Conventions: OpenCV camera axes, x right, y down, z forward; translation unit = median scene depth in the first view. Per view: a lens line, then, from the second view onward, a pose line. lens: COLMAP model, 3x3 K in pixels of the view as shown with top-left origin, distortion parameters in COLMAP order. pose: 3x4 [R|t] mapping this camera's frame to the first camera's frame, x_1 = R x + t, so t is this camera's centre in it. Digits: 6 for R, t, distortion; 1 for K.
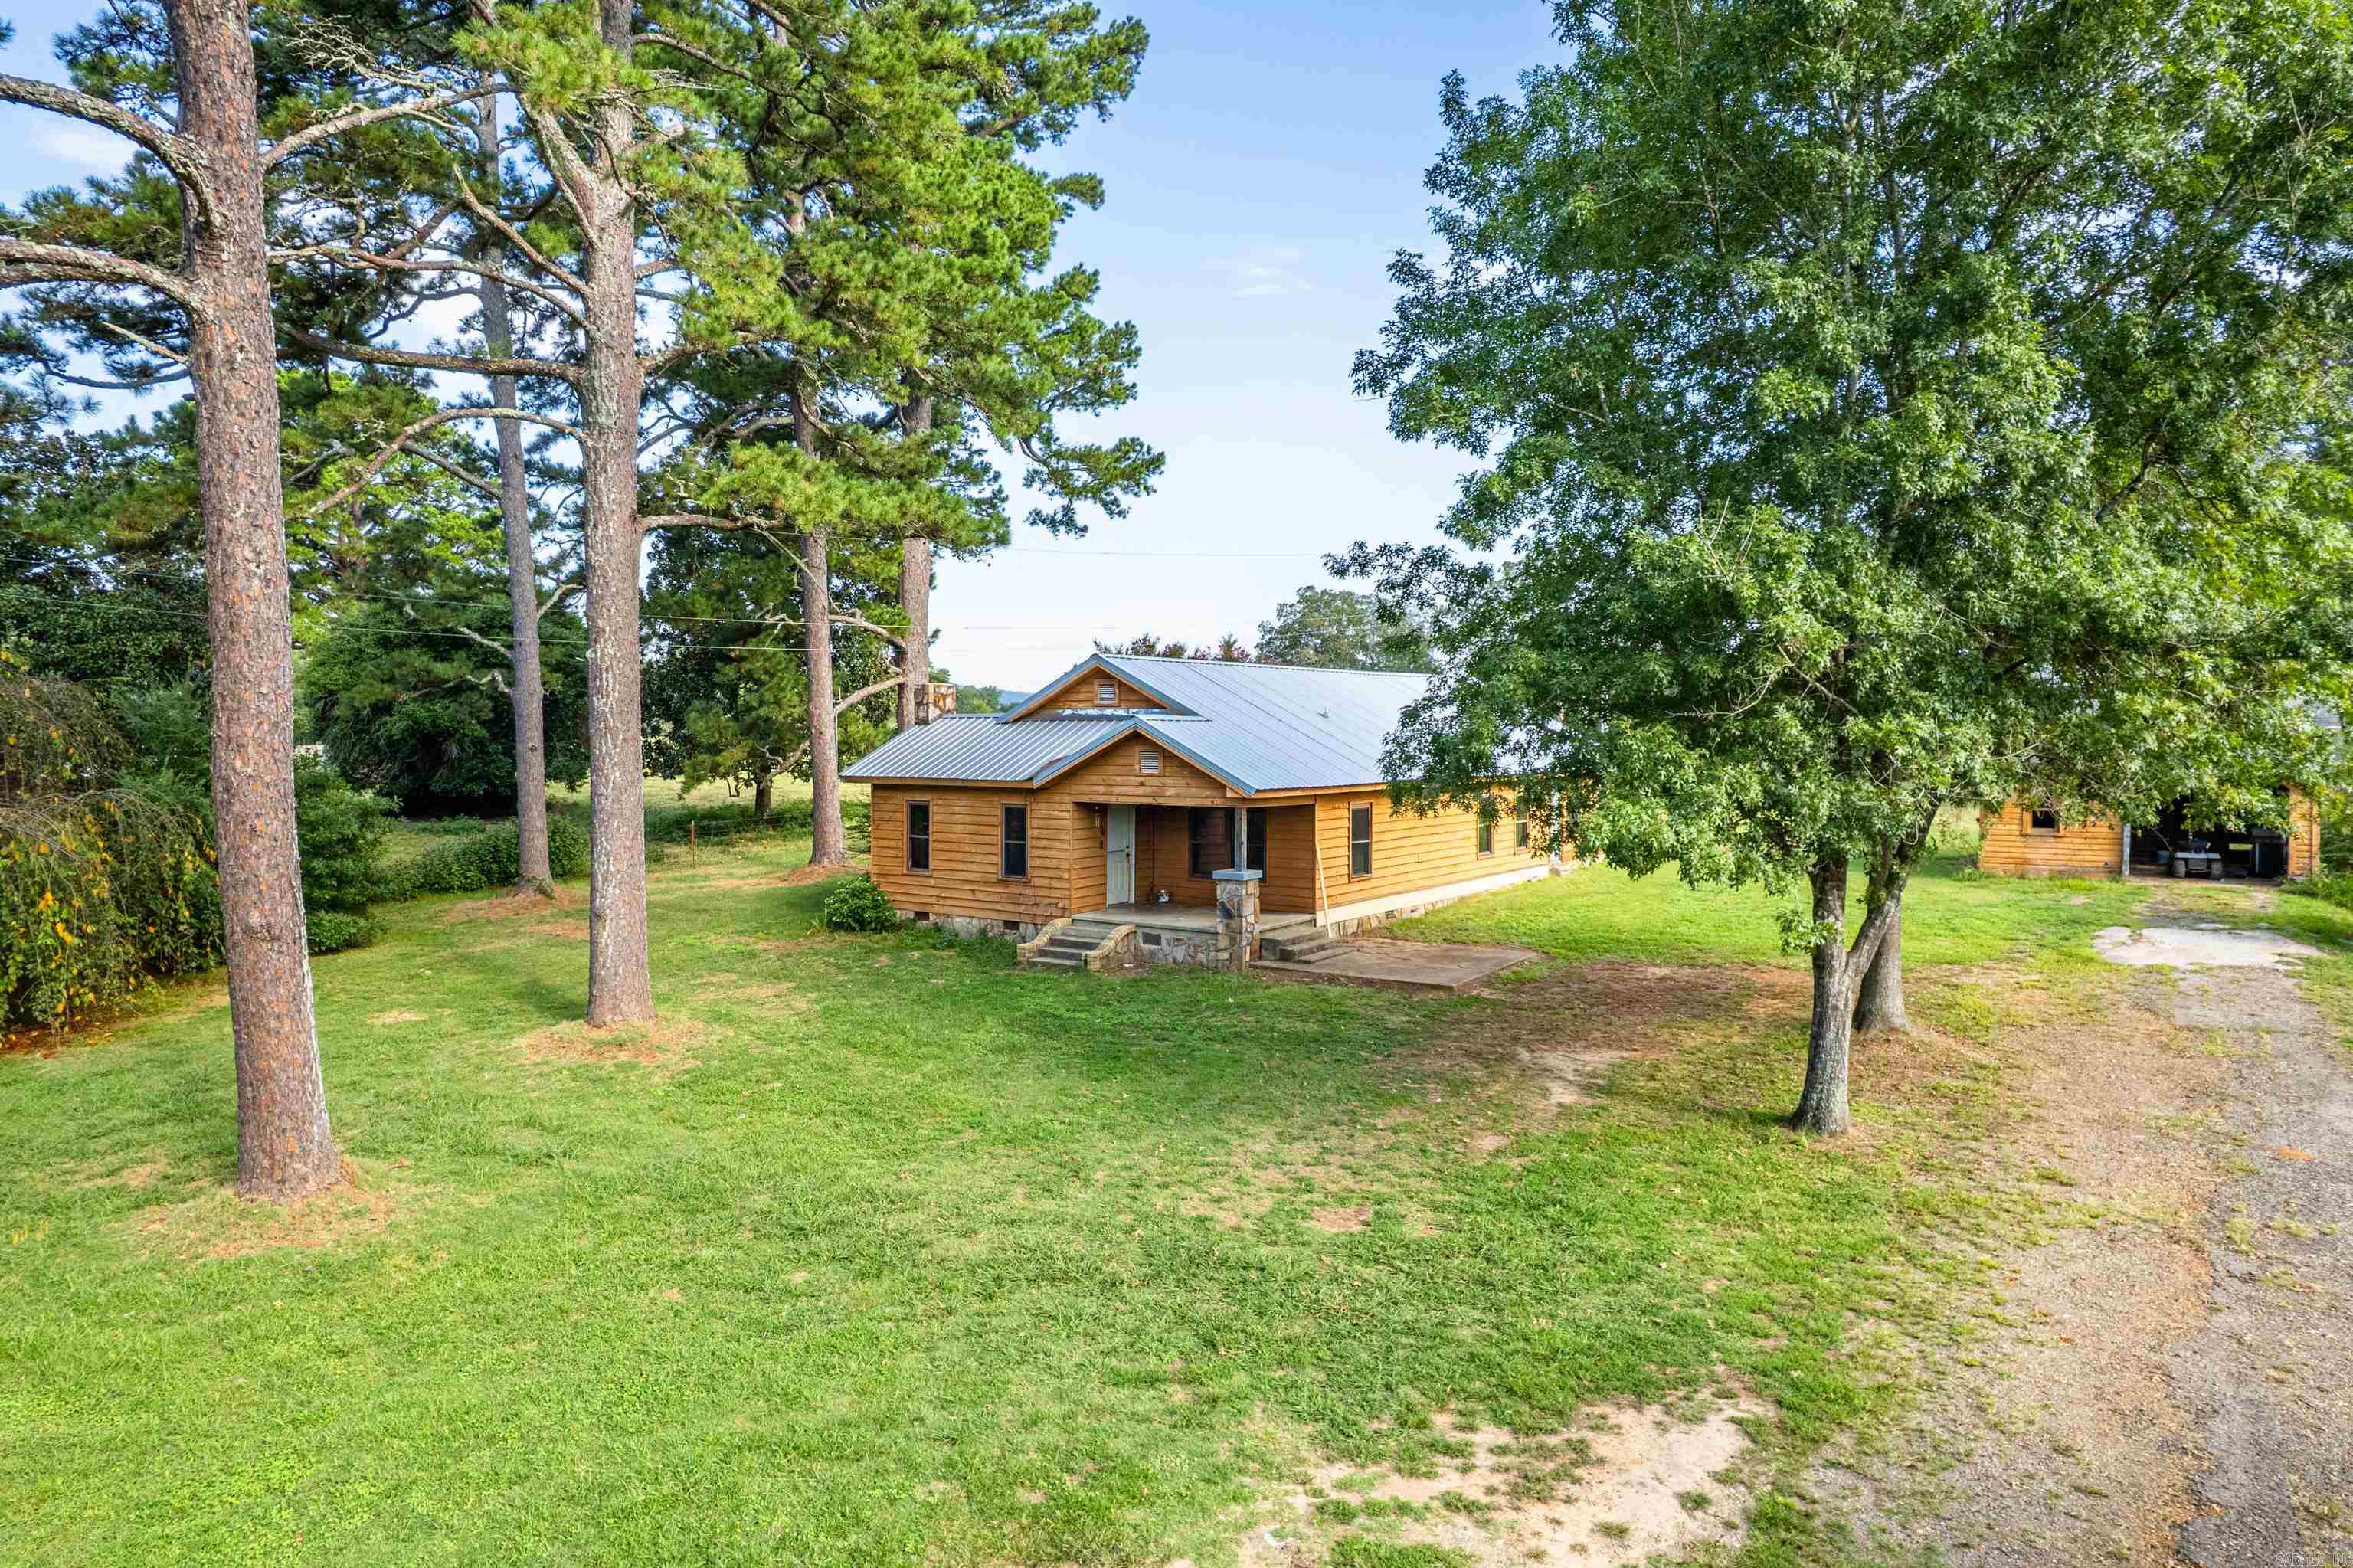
lens RADIAL K [[1500.8, 0, 1176.5], [0, 1500.8, 784.0], [0, 0, 1]] dist [-0.021140, 0.002098]
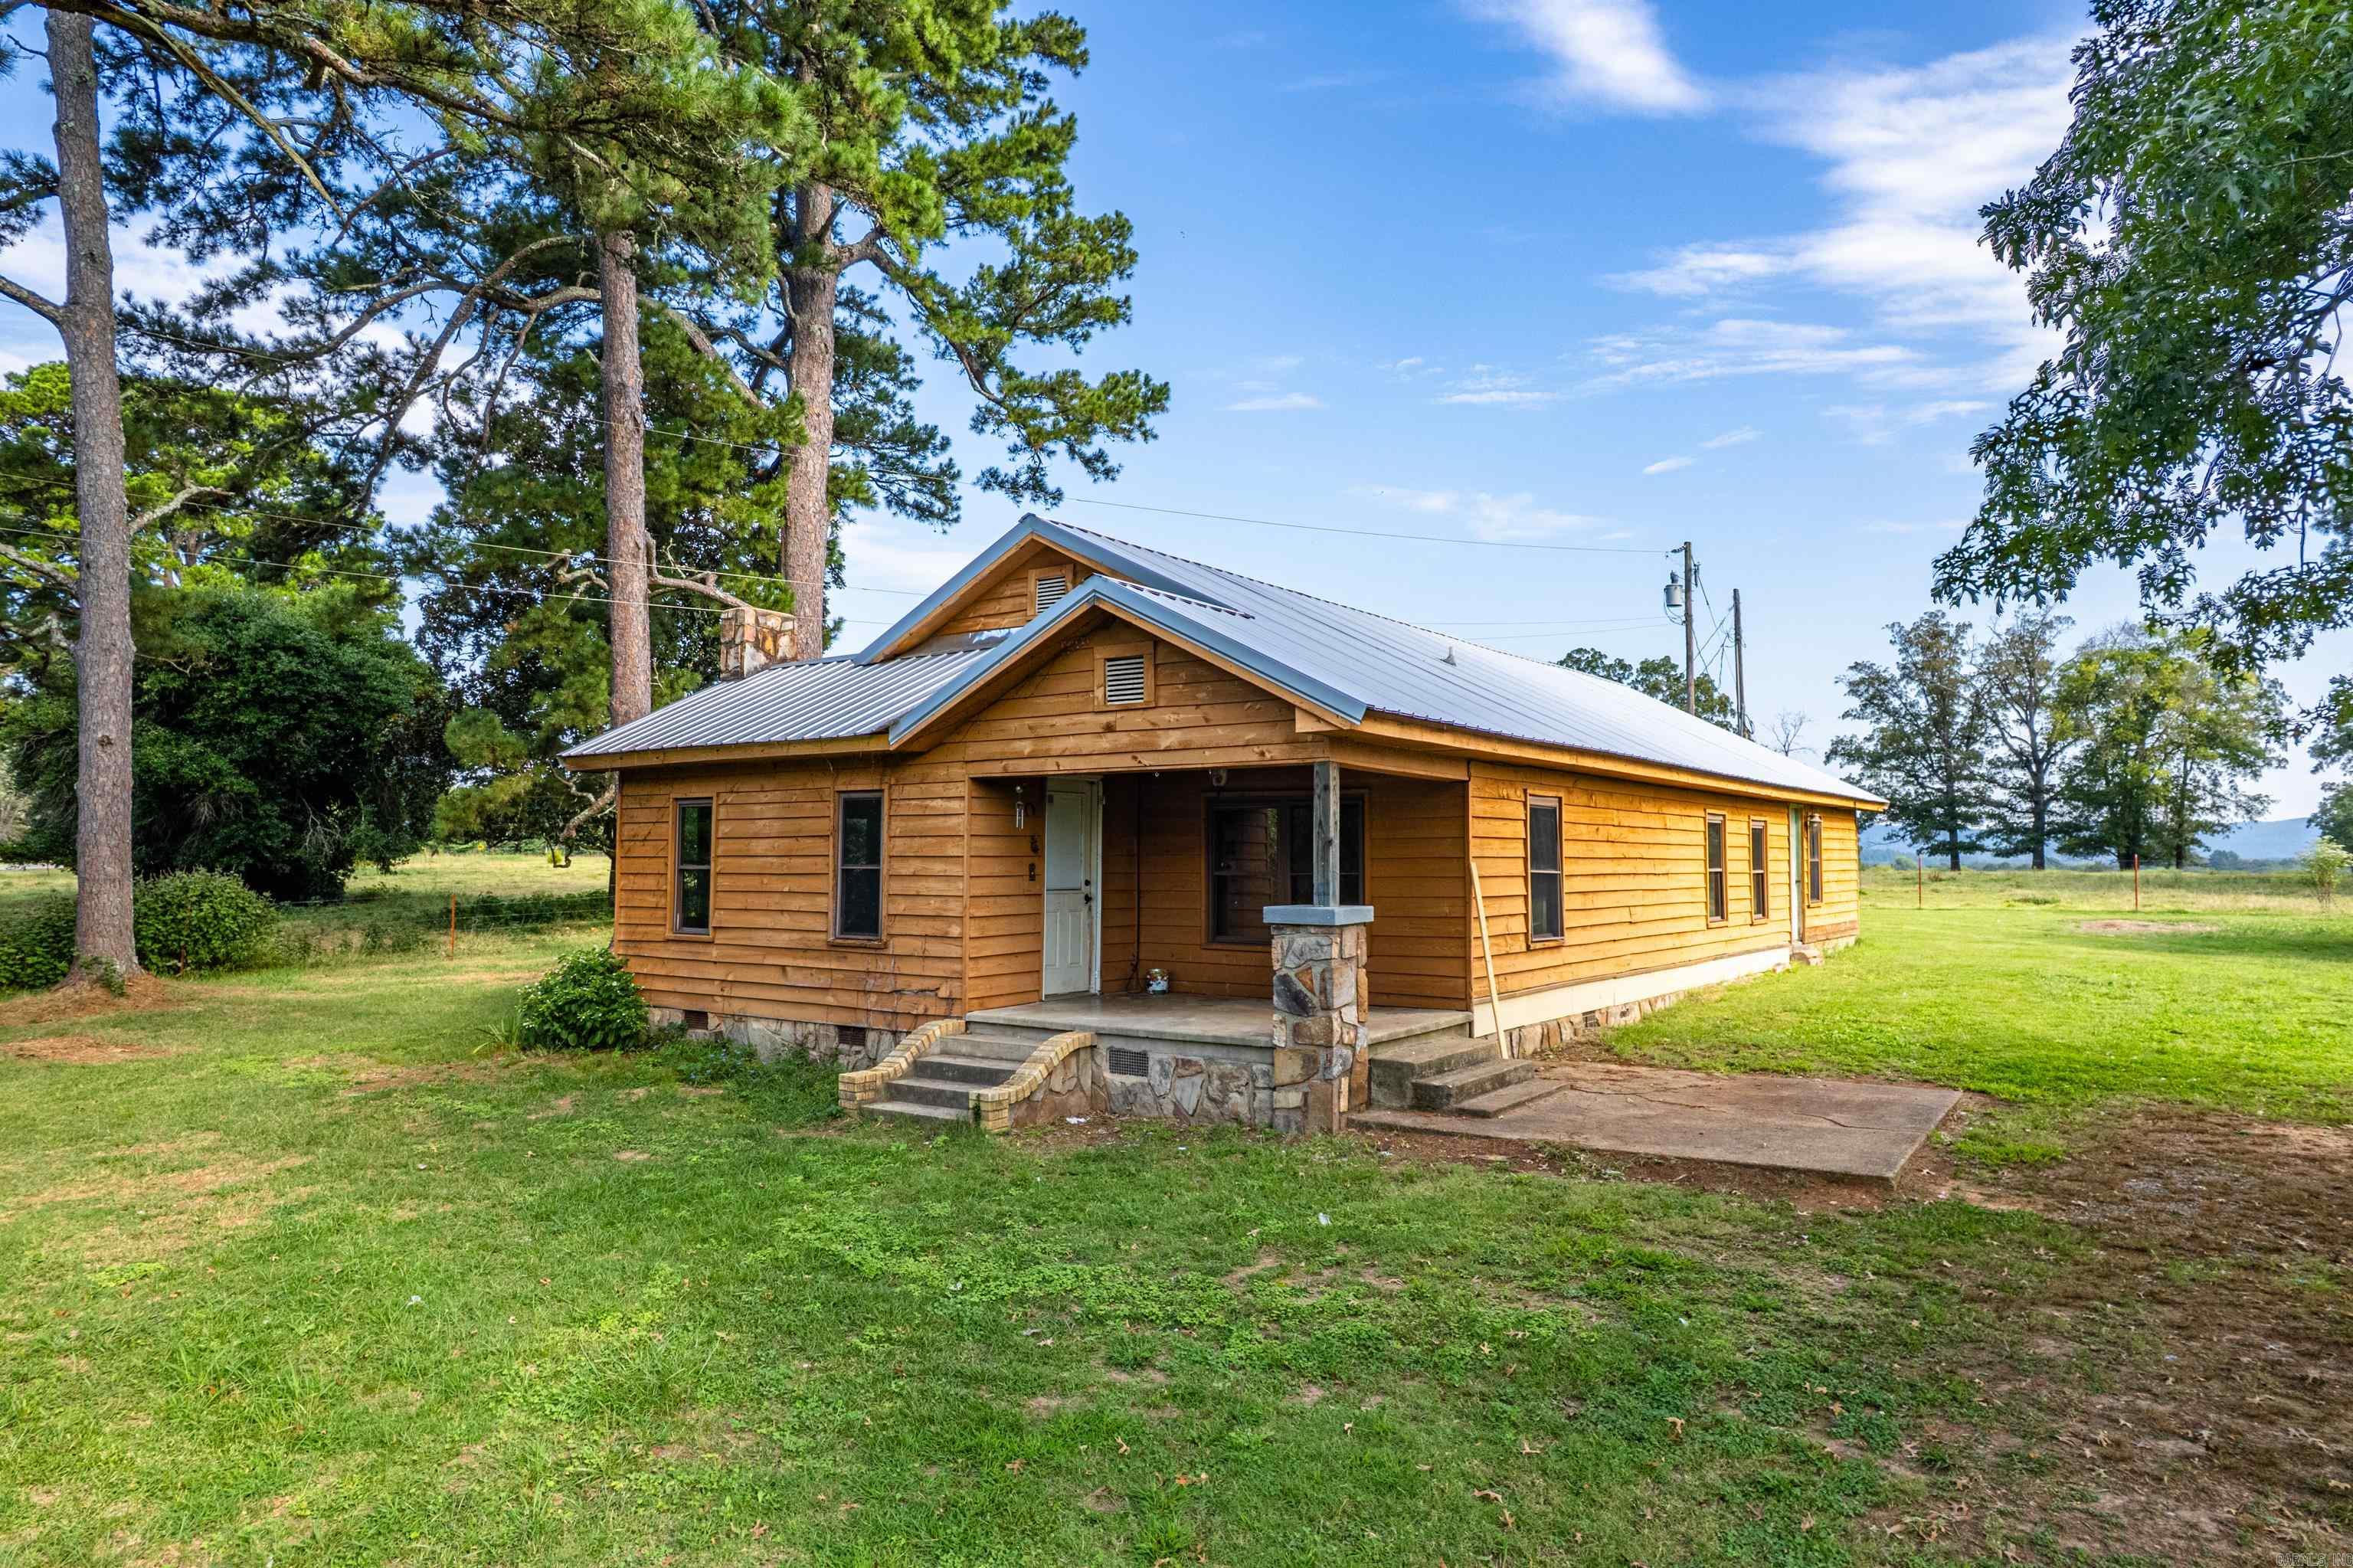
lens RADIAL K [[1500.8, 0, 1176.5], [0, 1500.8, 784.0], [0, 0, 1]] dist [-0.021140, 0.002098]
pose [[0.999974, 0.000350, -0.007209, 0.001328], [-0.001004, 0.995848, -0.091023, 0.056540], [0.007147, 0.091028, 0.995823, 0.500982]]
